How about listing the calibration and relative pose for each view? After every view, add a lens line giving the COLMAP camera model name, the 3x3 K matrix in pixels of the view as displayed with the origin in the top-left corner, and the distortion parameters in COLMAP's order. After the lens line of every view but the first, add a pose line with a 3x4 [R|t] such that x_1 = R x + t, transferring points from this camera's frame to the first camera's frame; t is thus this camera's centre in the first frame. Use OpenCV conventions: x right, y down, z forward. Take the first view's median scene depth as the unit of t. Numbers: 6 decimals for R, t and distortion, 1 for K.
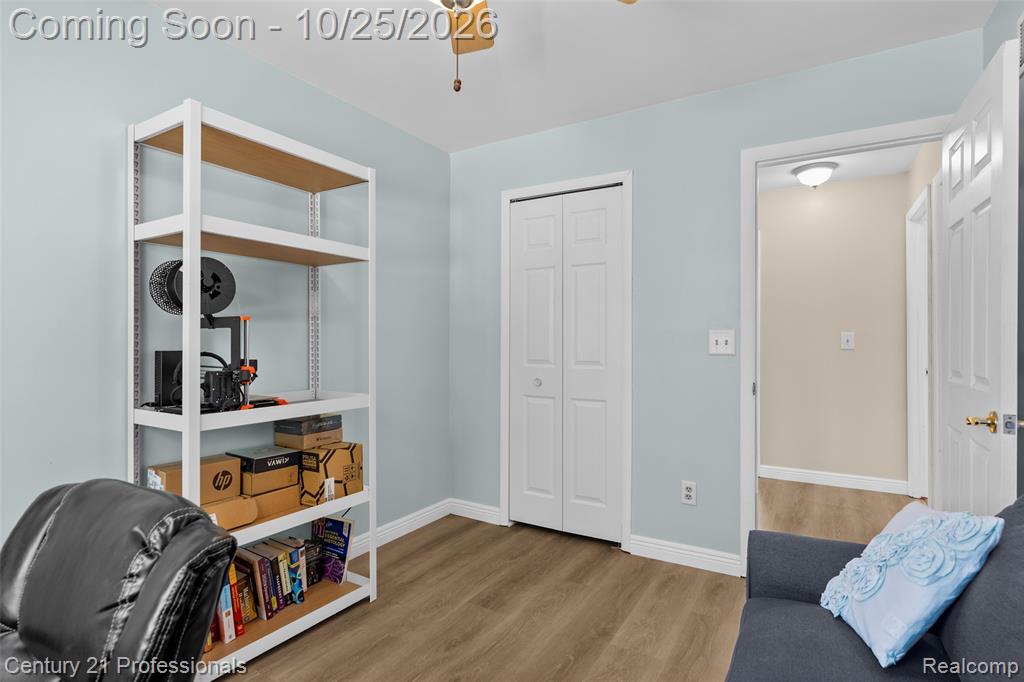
lens RADIAL K [[516.9, 0, 512.3], [0, 516.9, 343.7], [0, 0, 1]] dist [0.001272, -0.000344]
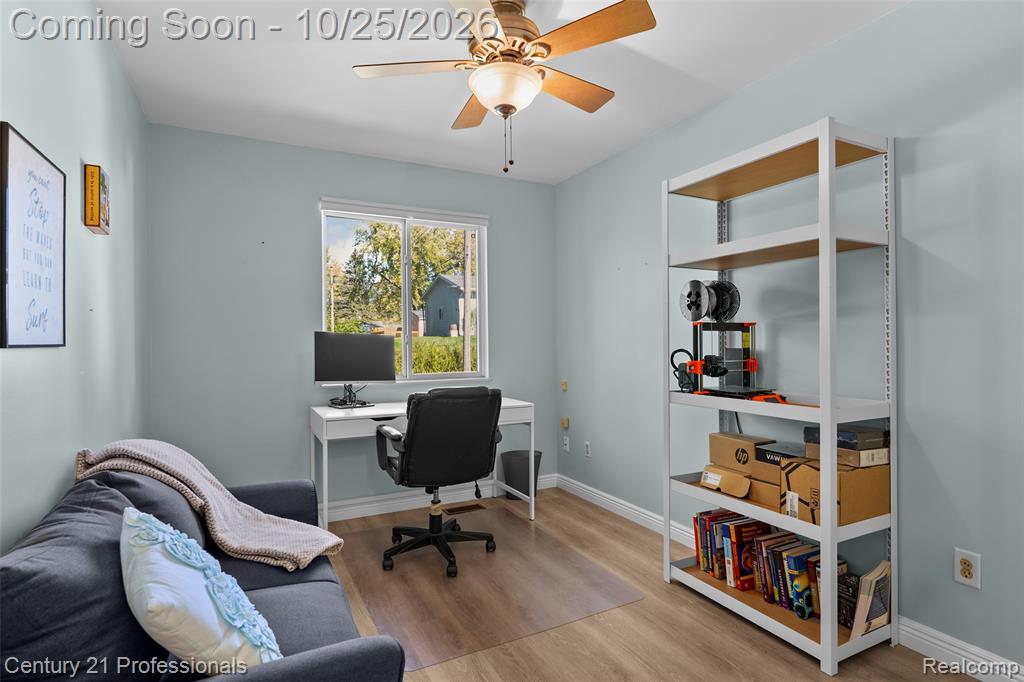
lens RADIAL K [[516.9, 0, 512.4], [0, 516.9, 342.2], [0, 0, 1]] dist [0.001272, -0.000344]
pose [[-0.535896, 0.001300, -0.844283, 0.677613], [0.008610, 0.999955, -0.003926, -0.002344], [0.844240, -0.009373, -0.535883, 1.083330]]
